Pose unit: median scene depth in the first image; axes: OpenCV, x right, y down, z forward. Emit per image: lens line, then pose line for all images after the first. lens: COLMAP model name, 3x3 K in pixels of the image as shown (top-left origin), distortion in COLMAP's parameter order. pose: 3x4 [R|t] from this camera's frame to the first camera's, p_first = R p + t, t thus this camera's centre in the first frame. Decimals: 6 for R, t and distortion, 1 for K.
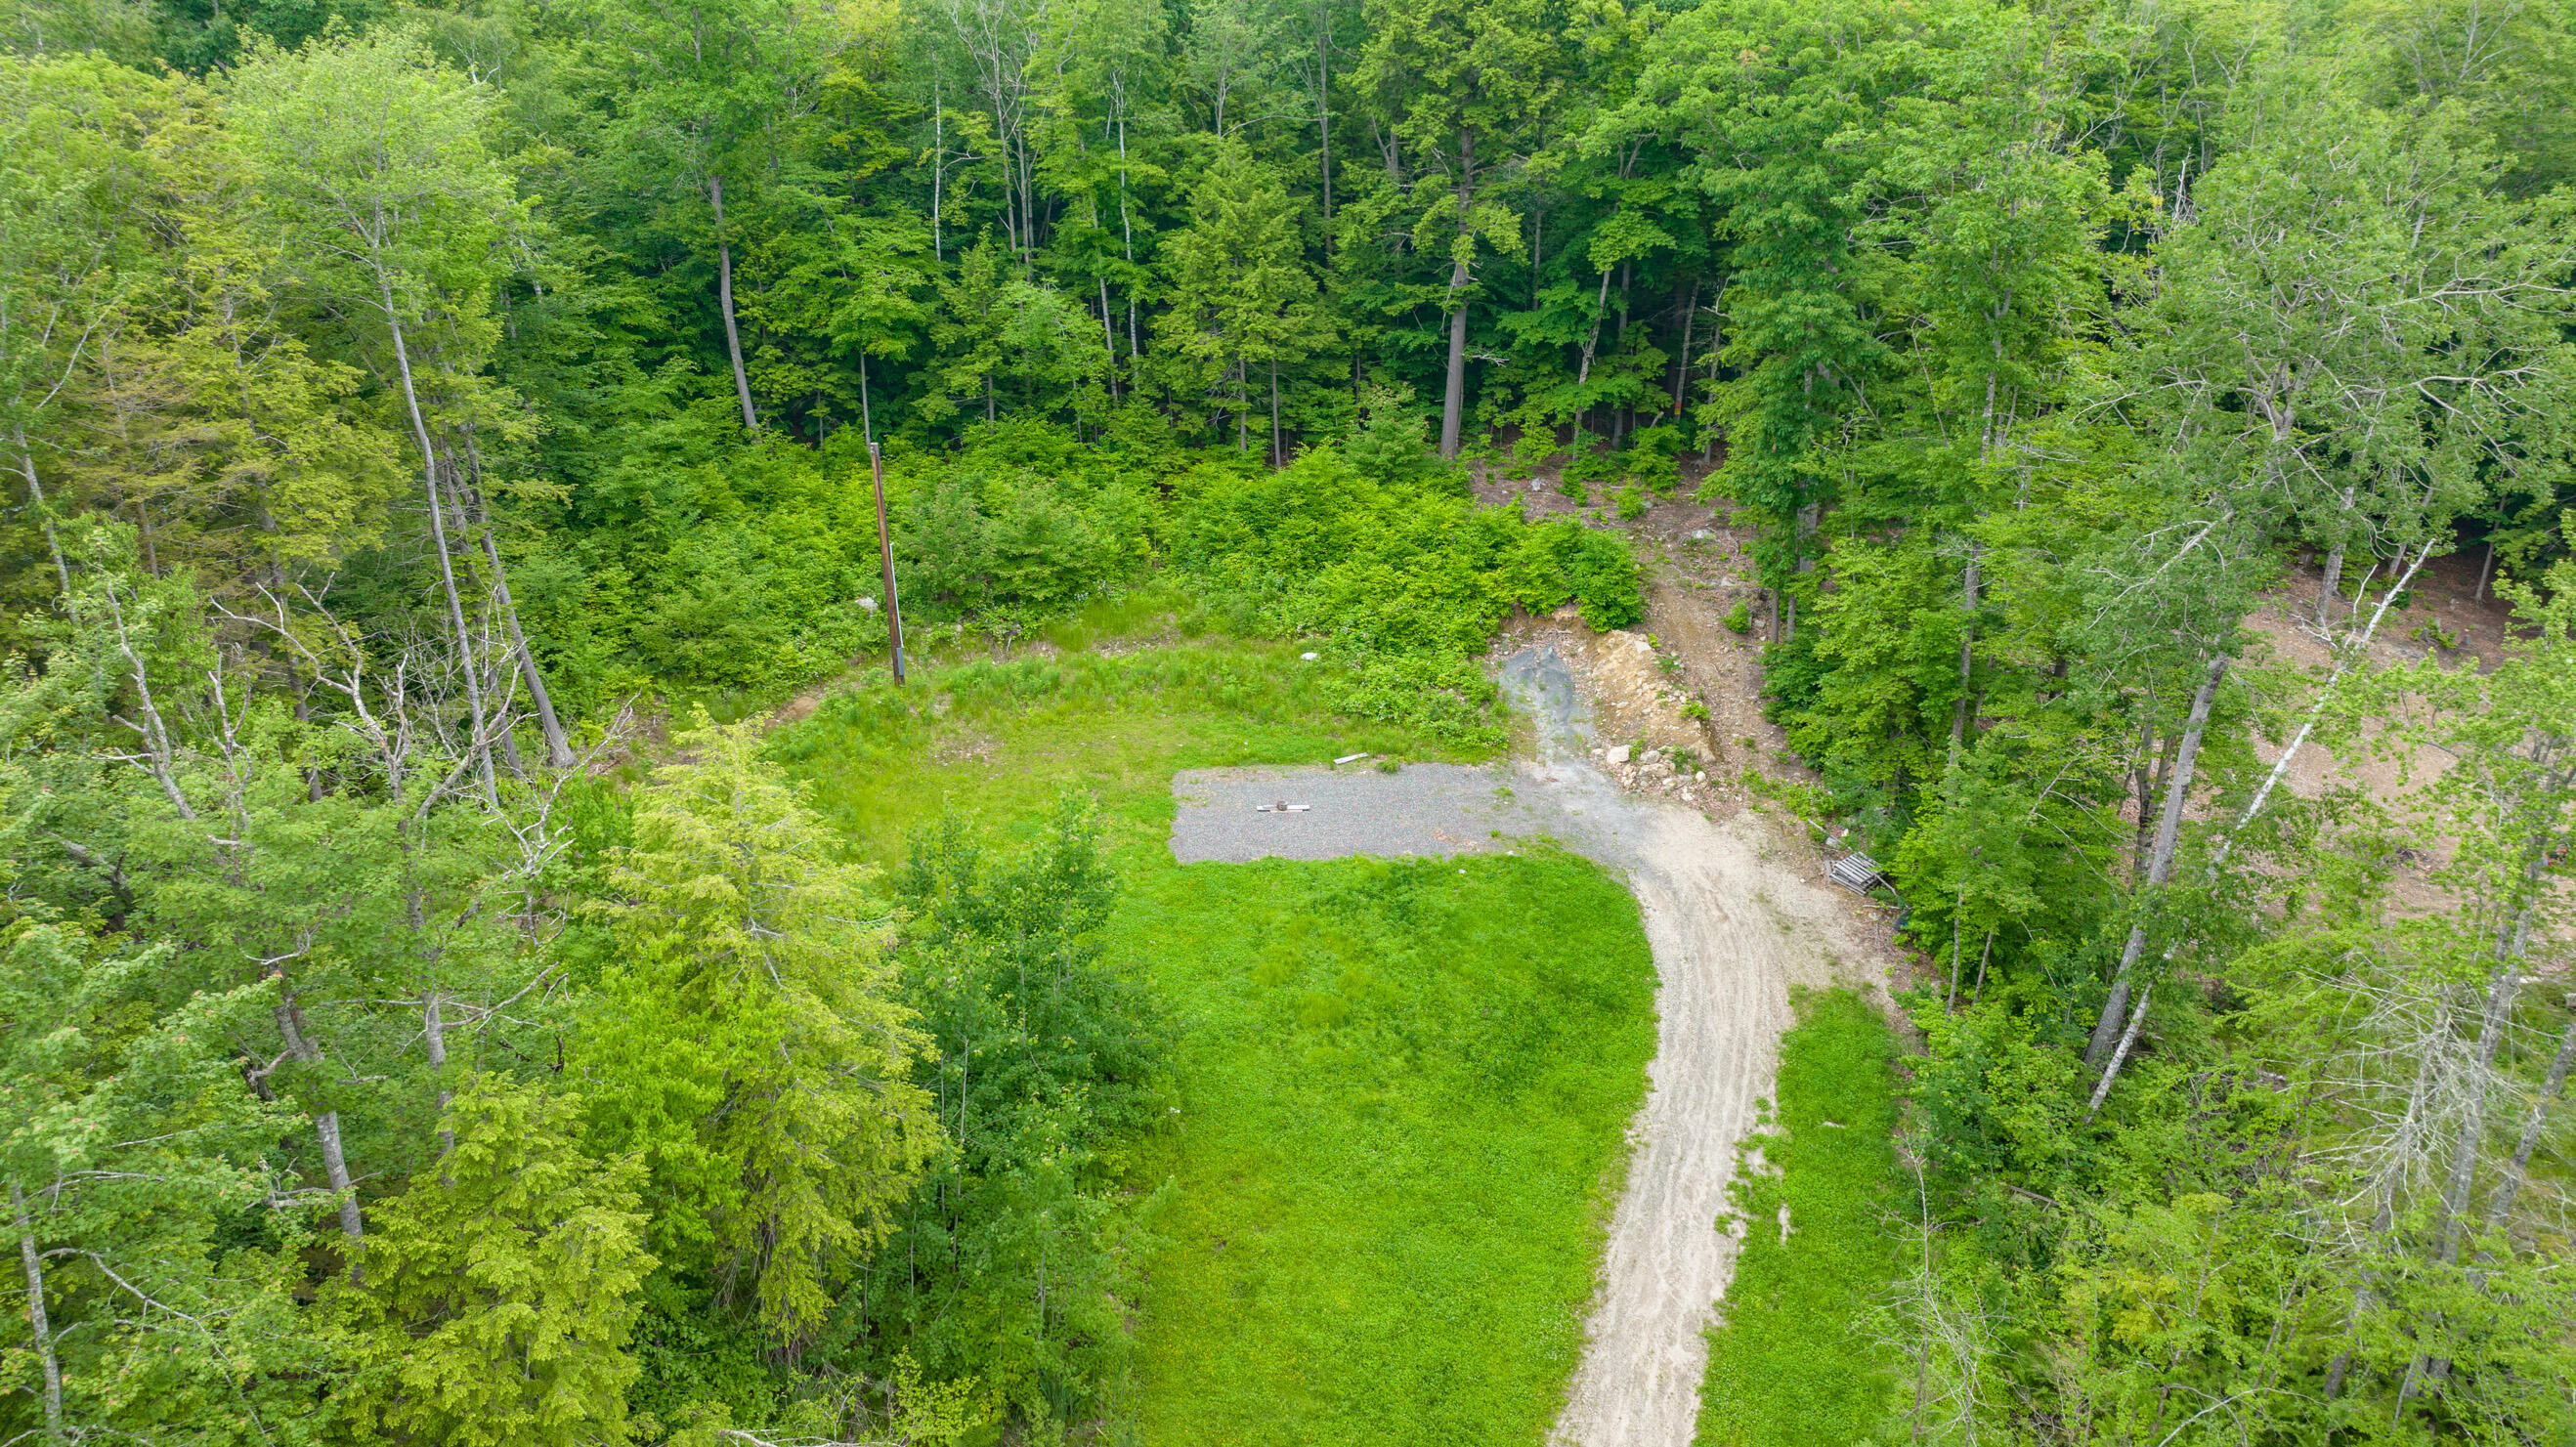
lens RADIAL K [[1810.9, 0, 1289.6], [0, 1810.9, 732.3], [0, 0, 1]] dist [-0.029818, 0.023903]
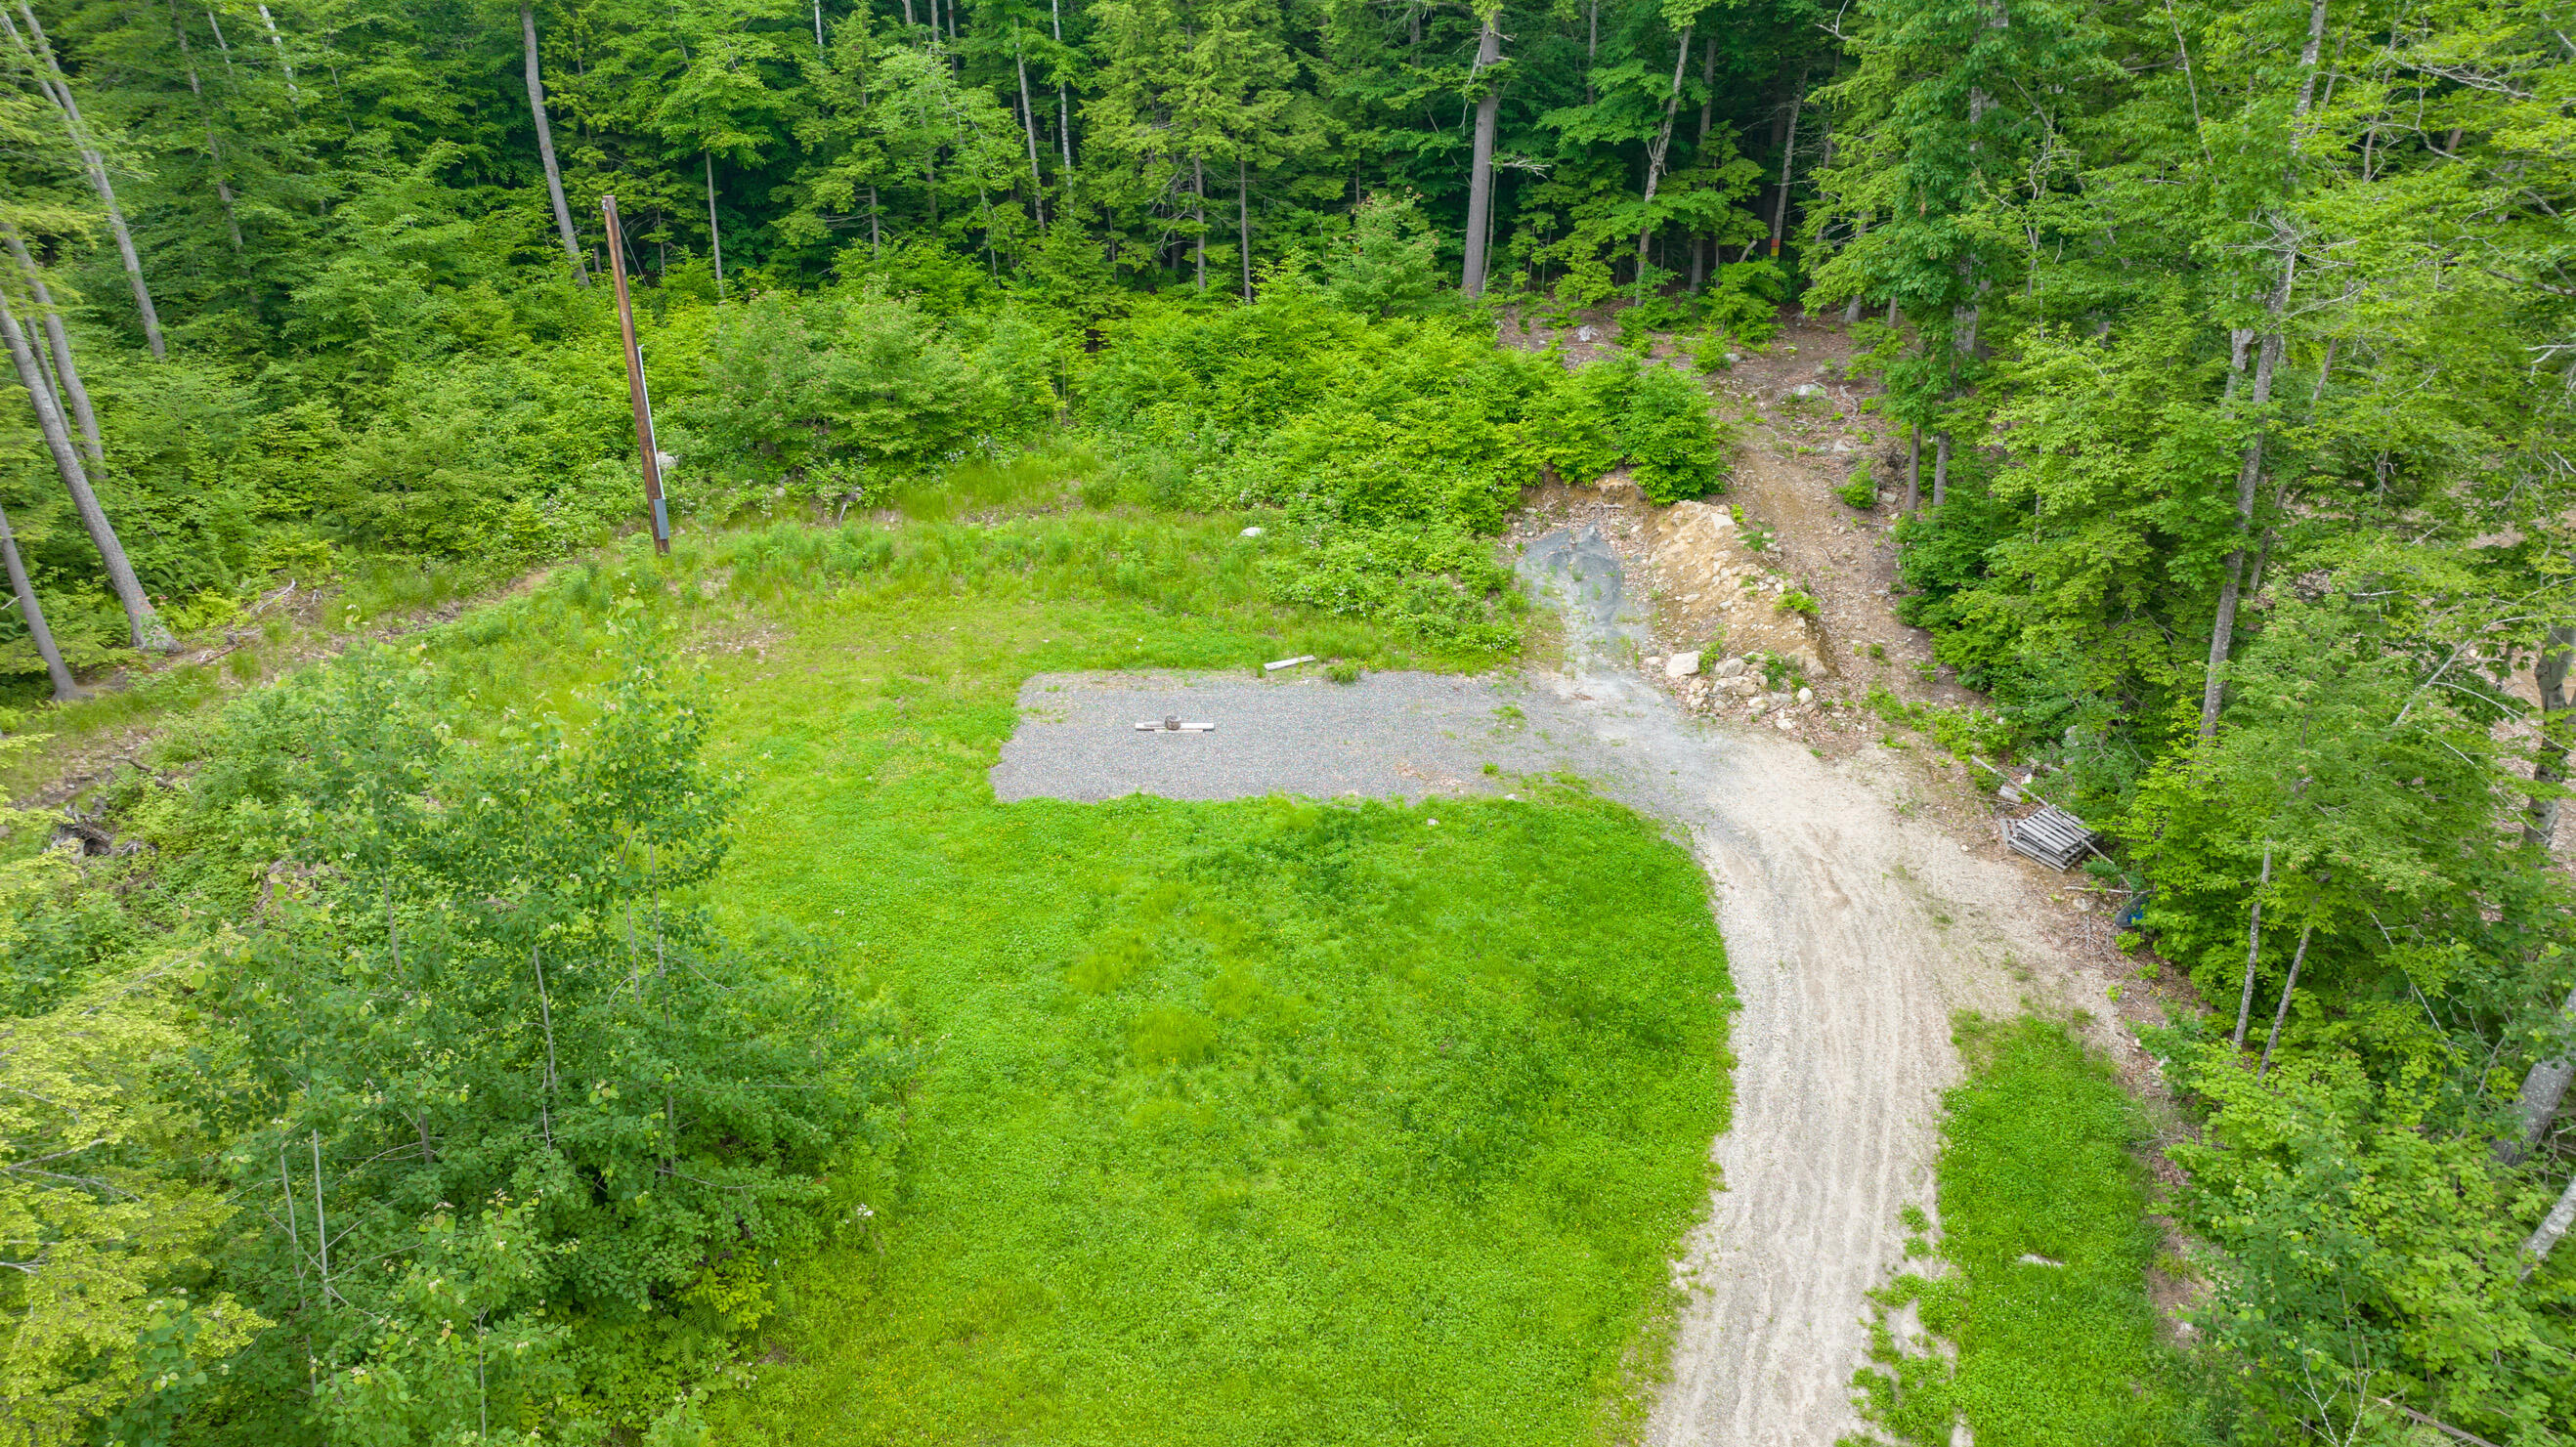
lens RADIAL K [[1810.9, 0, 1291.2], [0, 1810.9, 730.6], [0, 0, 1]] dist [-0.029818, 0.023903]
pose [[0.998887, 0.017298, -0.043870, 0.059443], [-0.017363, 0.999849, -0.001112, 0.037504], [0.043844, 0.001872, 0.999037, 0.288194]]
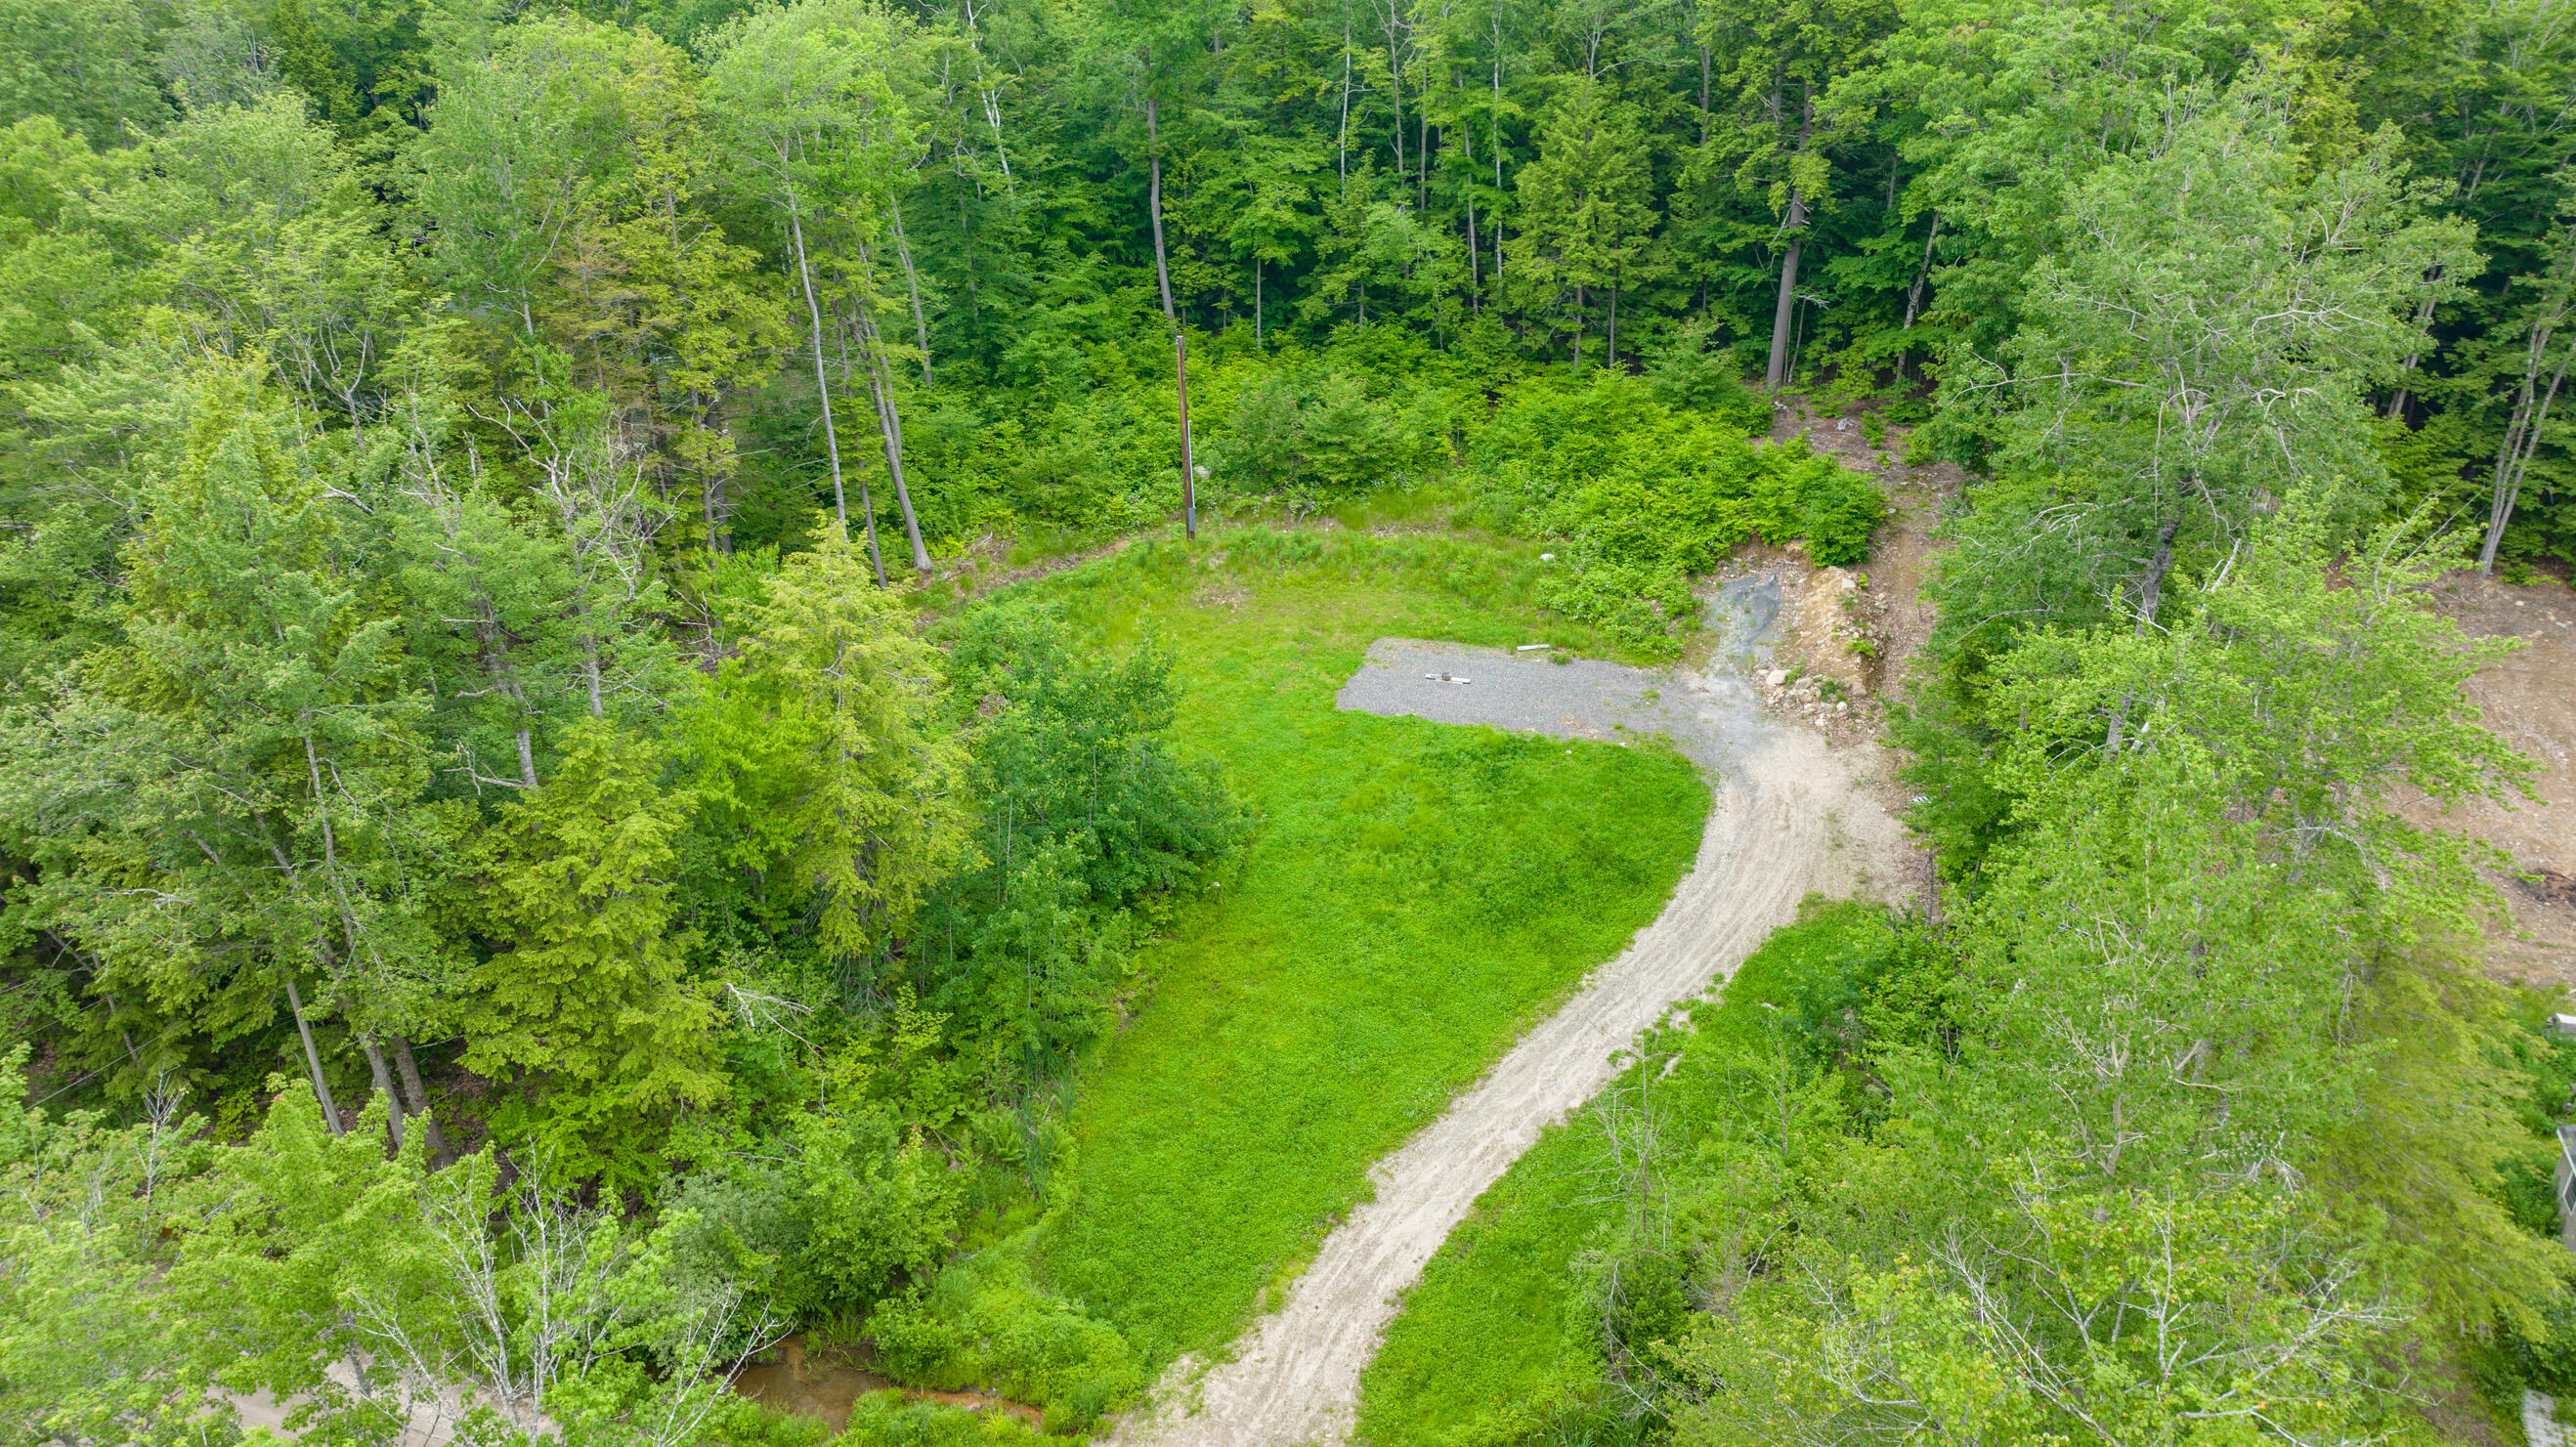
lens RADIAL K [[1810.9, 0, 1286.5], [0, 1810.9, 737.6], [0, 0, 1]] dist [-0.029818, 0.023903]
pose [[0.930817, 0.149933, -0.333316, 0.252982], [-0.130375, 0.988197, 0.080428, -0.000515], [0.341441, -0.031408, 0.939378, -0.111568]]
